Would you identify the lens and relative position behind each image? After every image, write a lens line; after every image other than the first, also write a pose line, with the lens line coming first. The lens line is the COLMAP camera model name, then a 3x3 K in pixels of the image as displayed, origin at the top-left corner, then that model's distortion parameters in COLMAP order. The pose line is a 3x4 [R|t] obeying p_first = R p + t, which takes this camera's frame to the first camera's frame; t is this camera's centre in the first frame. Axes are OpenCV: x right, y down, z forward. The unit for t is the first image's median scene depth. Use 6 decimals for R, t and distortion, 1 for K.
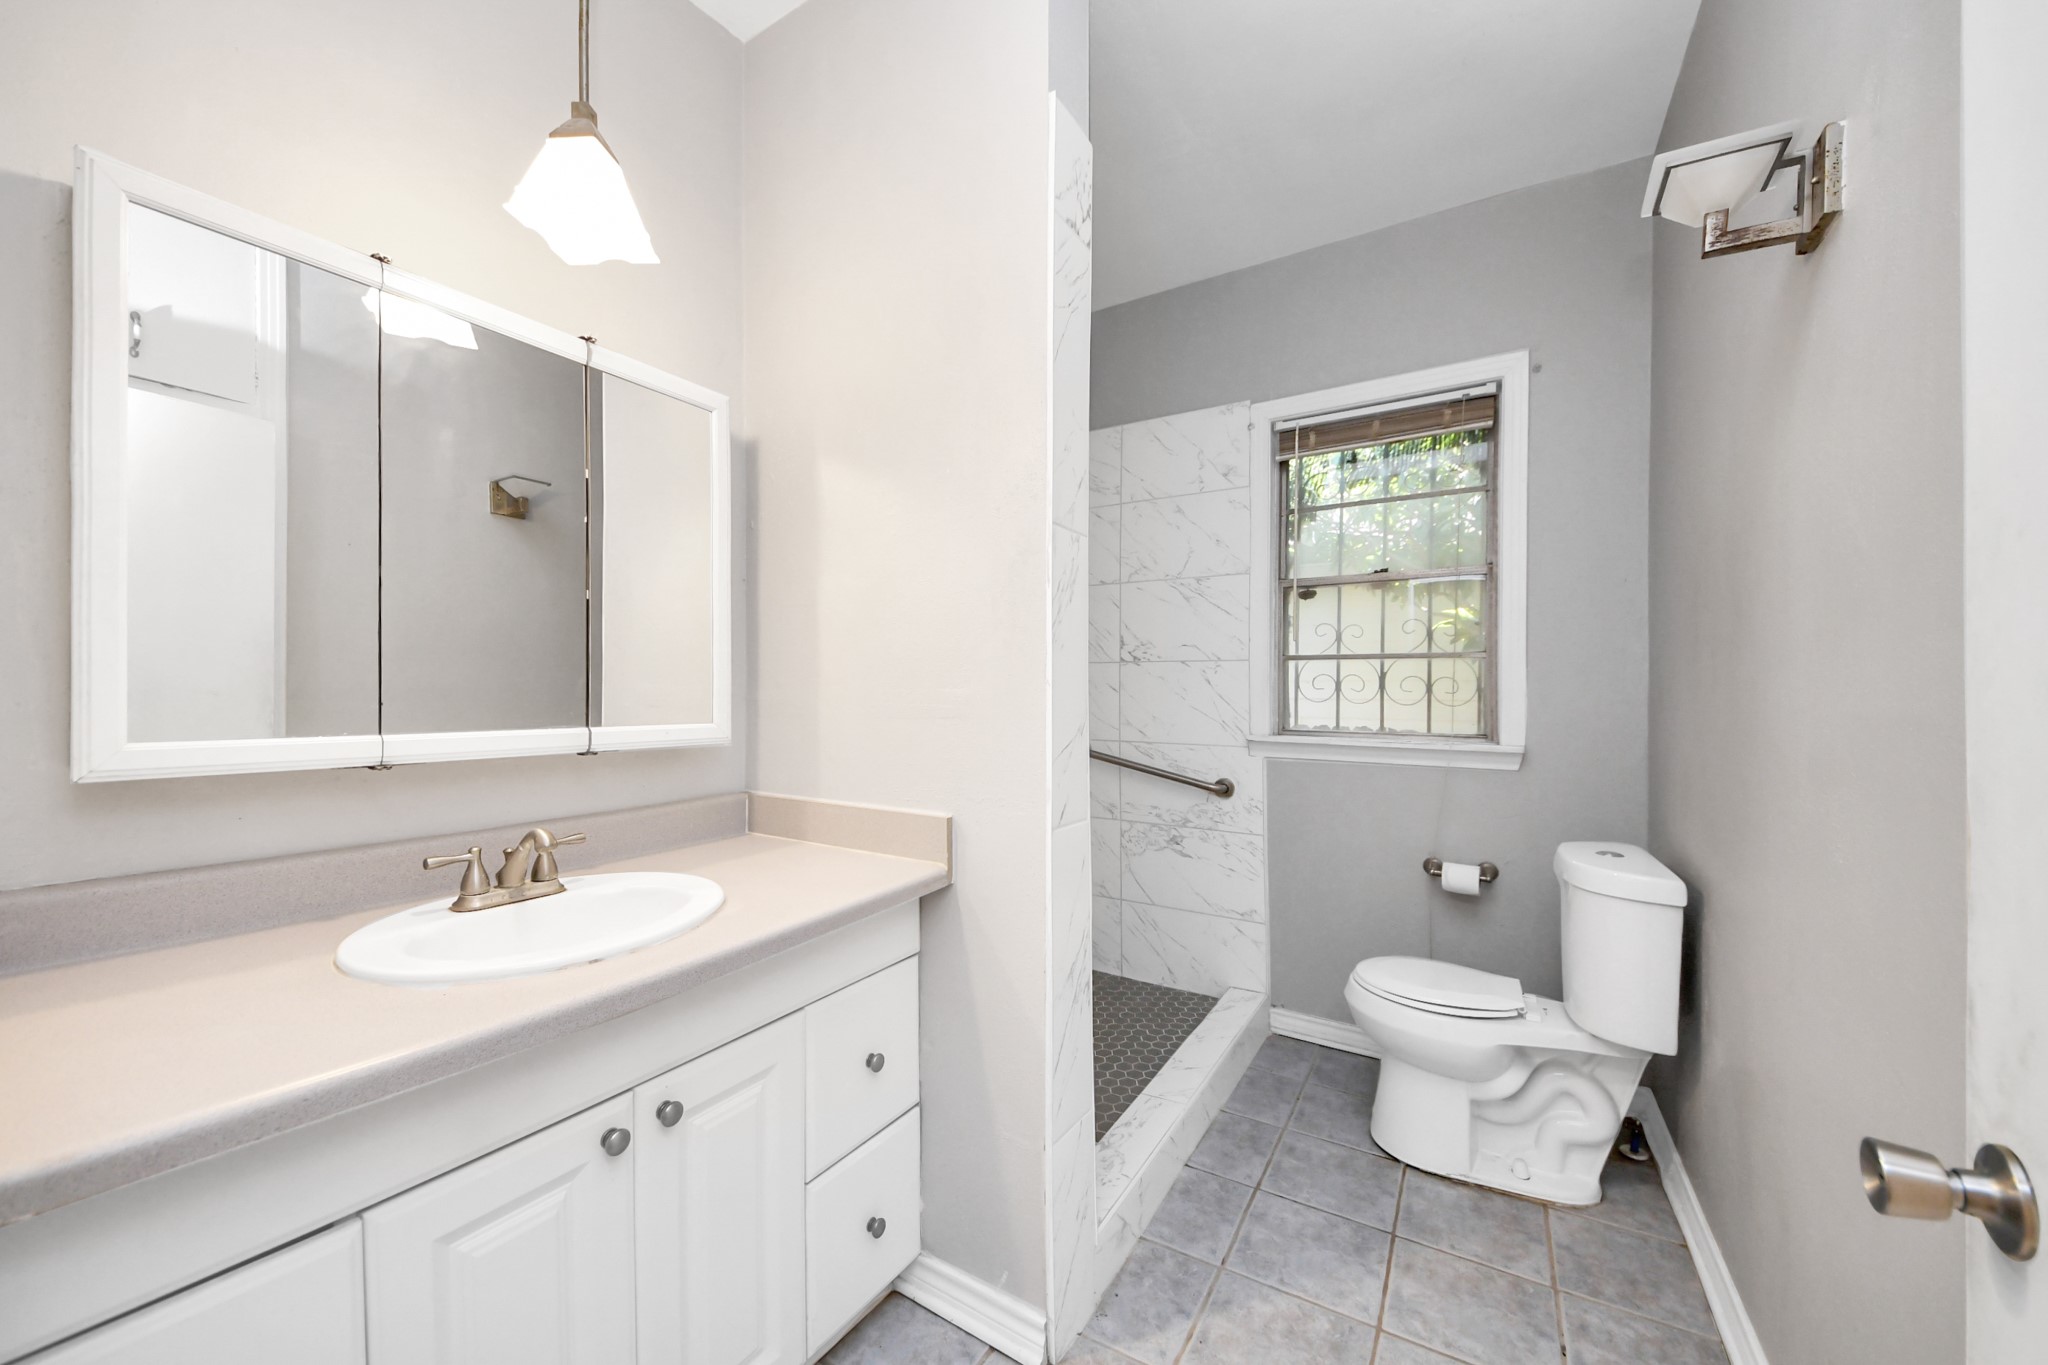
lens RADIAL K [[748.4, 0, 1016.9], [0, 748.4, 695.6], [0, 0, 1]] dist [0.045660, -0.026260]
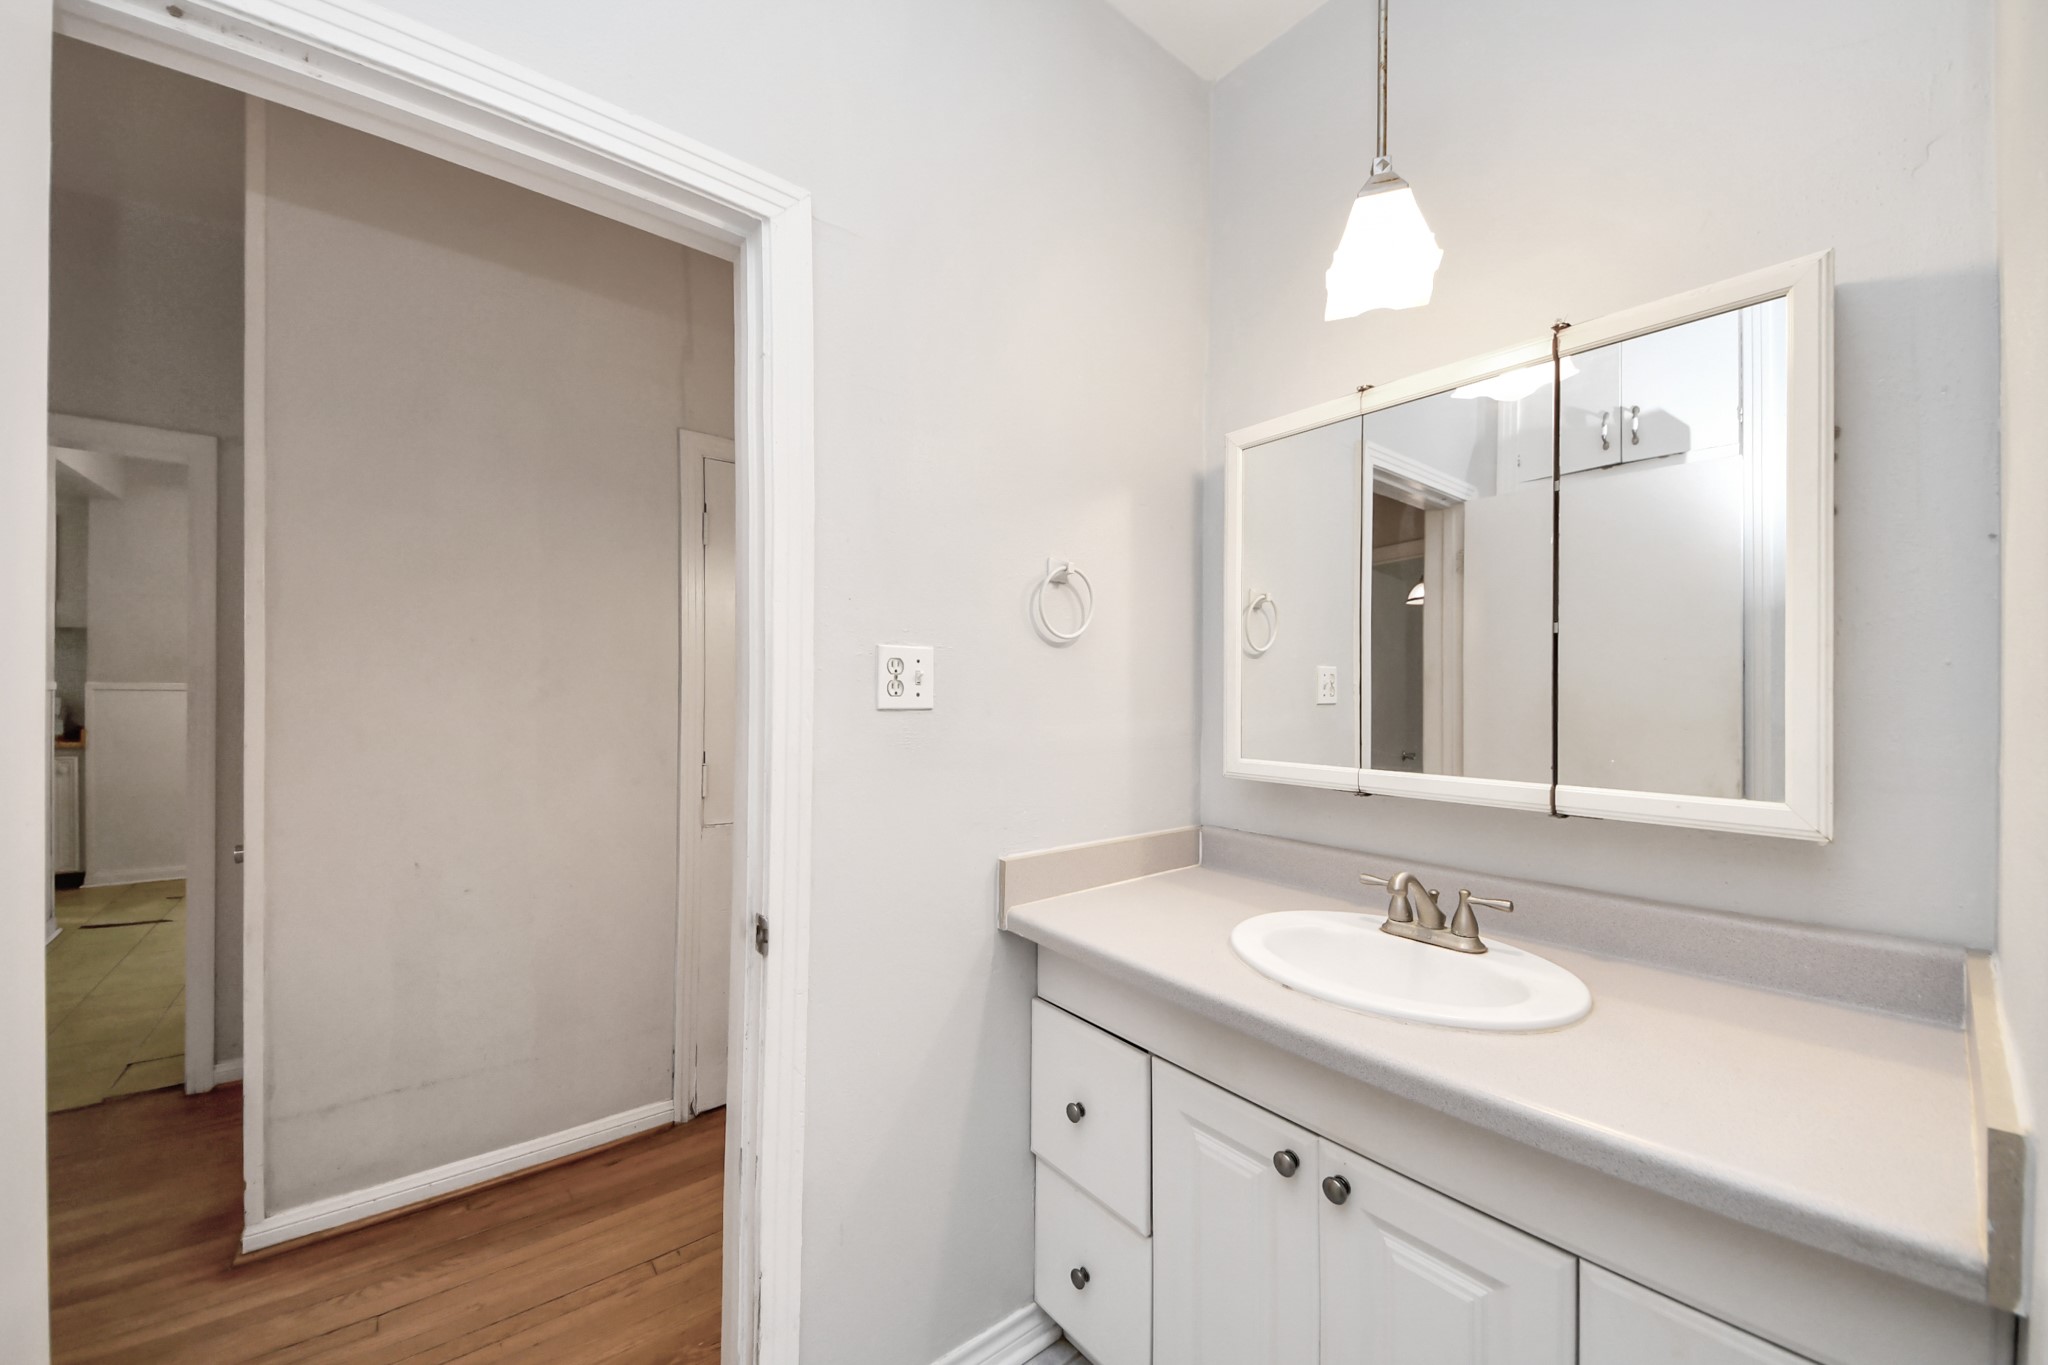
lens RADIAL K [[748.4, 0, 1016.9], [0, 748.4, 695.6], [0, 0, 1]] dist [0.045660, -0.026260]
pose [[-0.305020, -0.010718, -0.952285, 0.520262], [-0.016479, 0.999846, -0.005975, -0.050886], [0.952203, 0.013870, -0.305150, 0.807599]]
